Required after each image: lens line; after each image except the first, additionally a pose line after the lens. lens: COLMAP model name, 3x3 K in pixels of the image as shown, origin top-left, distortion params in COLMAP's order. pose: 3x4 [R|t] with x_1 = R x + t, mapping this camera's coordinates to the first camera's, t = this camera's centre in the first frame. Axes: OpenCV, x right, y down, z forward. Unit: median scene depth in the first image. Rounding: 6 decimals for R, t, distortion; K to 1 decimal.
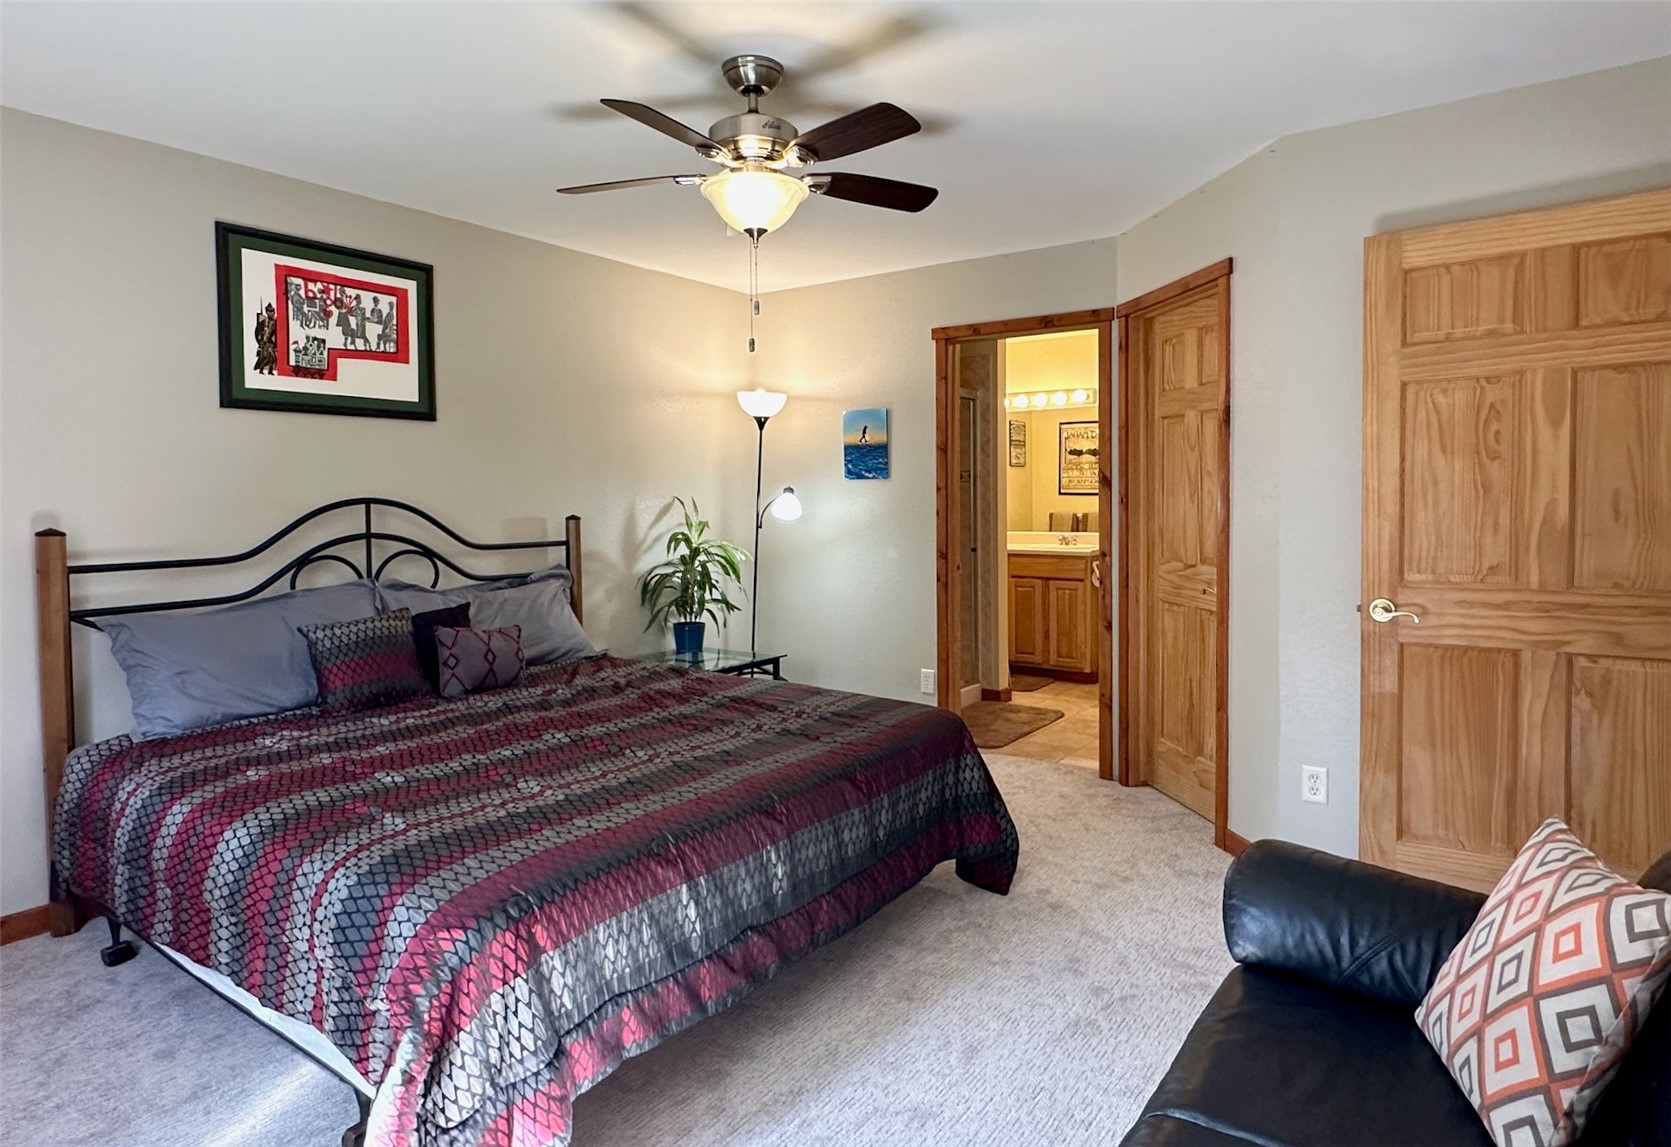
lens RADIAL K [[935.0, 0, 836.6], [0, 935.0, 575.8], [0, 0, 1]] dist [0.001566, 0.001060]
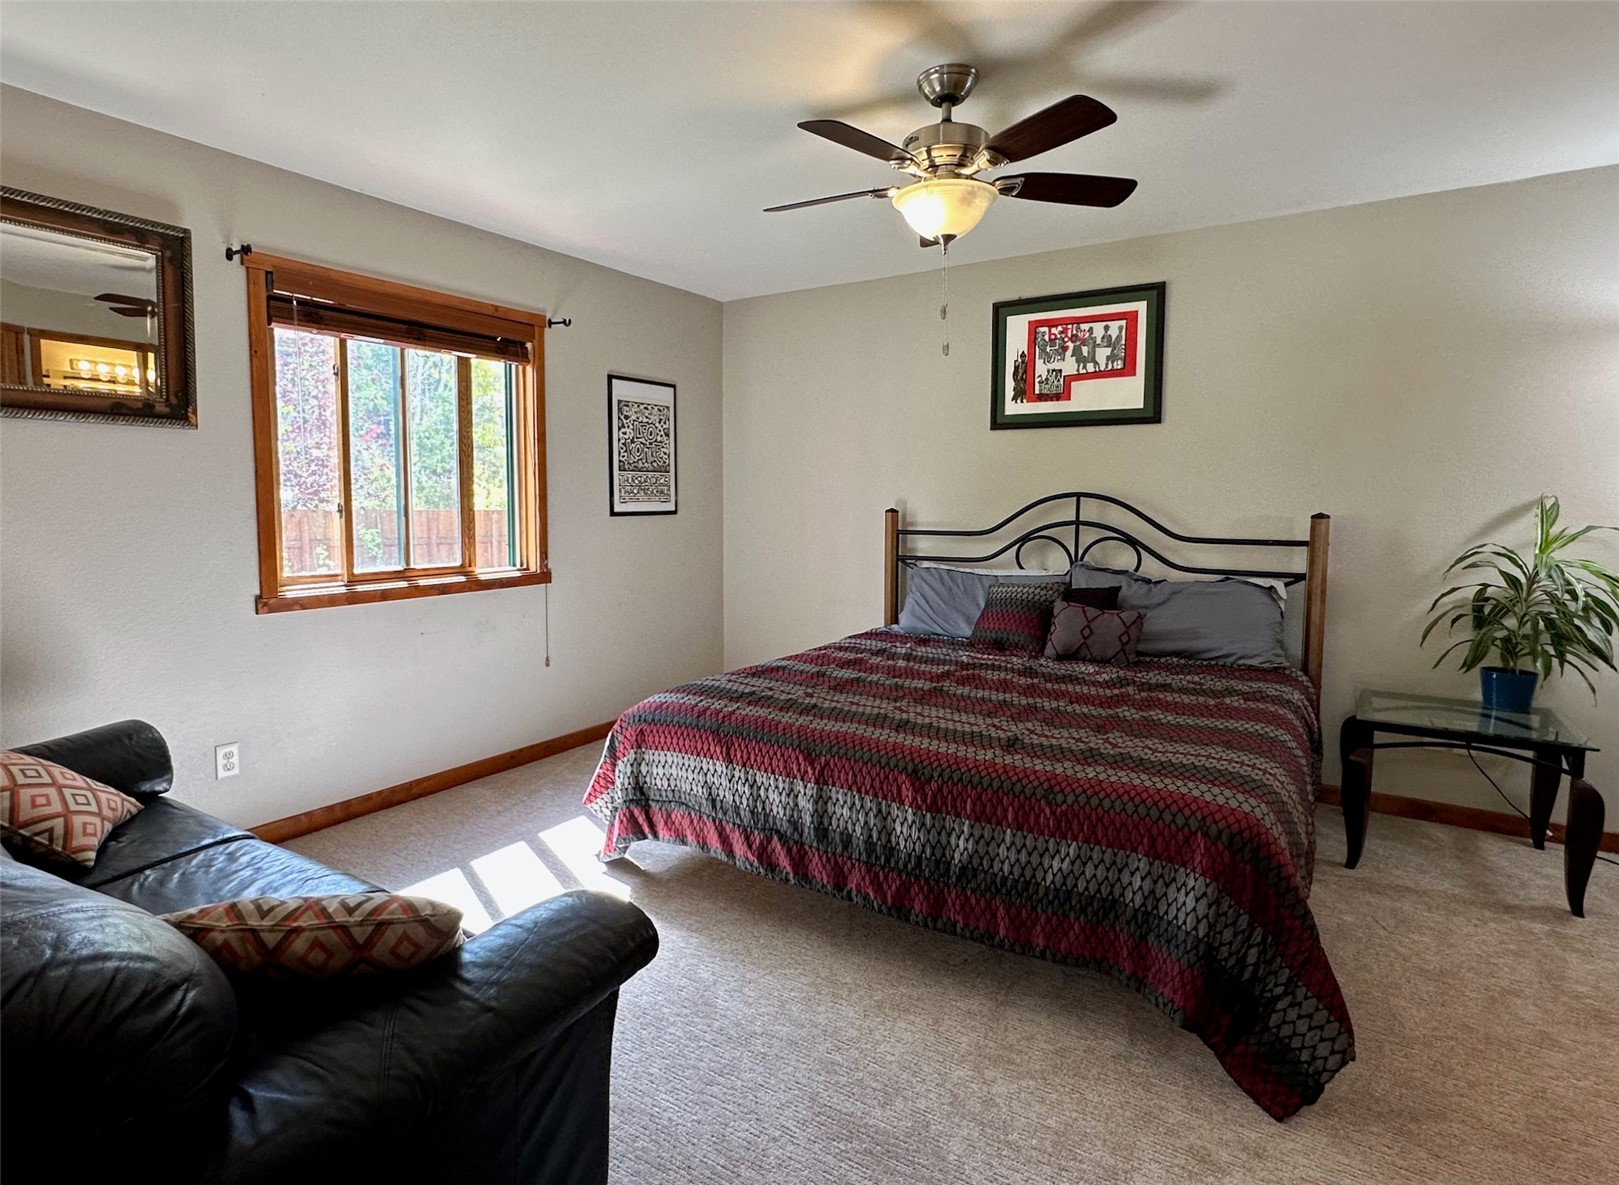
lens RADIAL K [[866.9, 0, 810.5], [0, 866.9, 585.6], [0, 0, 1]] dist [0.022132, 0.000128]
pose [[0.080780, 0.115203, -0.990052, 0.645275], [-0.087166, 0.990309, 0.108121, -0.055341], [0.992913, 0.077565, 0.090039, 0.563409]]
